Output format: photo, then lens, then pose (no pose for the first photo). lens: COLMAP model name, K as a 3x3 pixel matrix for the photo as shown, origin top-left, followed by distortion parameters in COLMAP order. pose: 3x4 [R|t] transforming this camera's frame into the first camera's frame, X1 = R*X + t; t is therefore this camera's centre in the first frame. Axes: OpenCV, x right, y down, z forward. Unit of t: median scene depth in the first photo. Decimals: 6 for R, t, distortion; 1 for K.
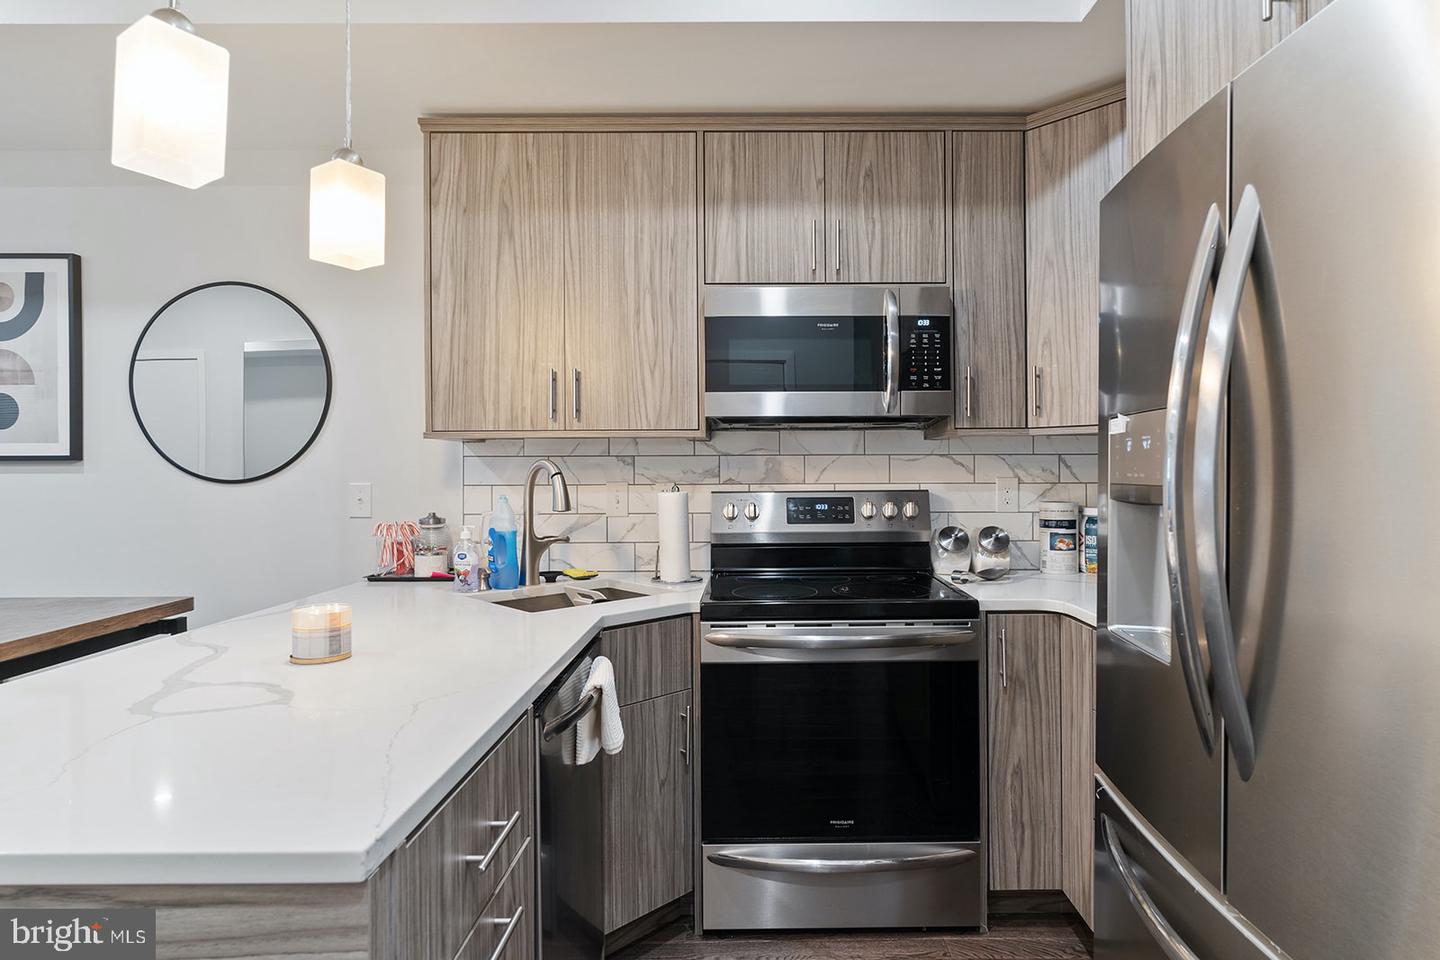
lens RADIAL K [[755.5, 0, 737.6], [0, 755.5, 478.8], [0, 0, 1]] dist [-0.005980, 0.003844]
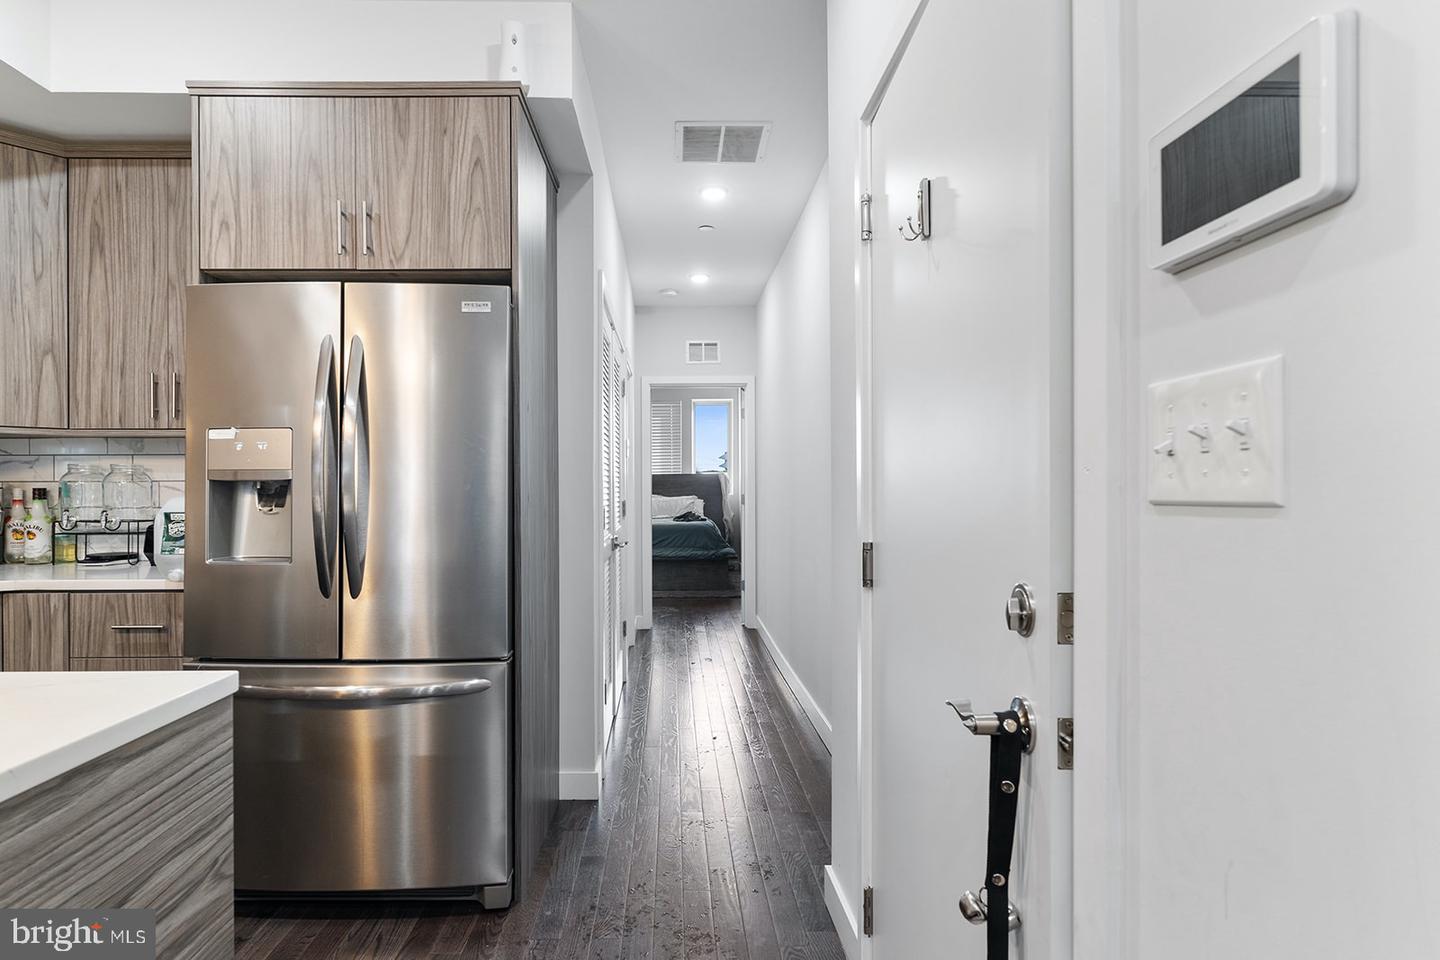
lens RADIAL K [[755.5, 0, 665.2], [0, 755.5, 486.5], [0, 0, 1]] dist [-0.005980, 0.003844]
pose [[0.009632, 0.004296, 0.999944, -0.574057], [0.011883, 0.999920, -0.004410, 0.031271], [-0.999883, 0.011925, 0.009580, 0.016460]]
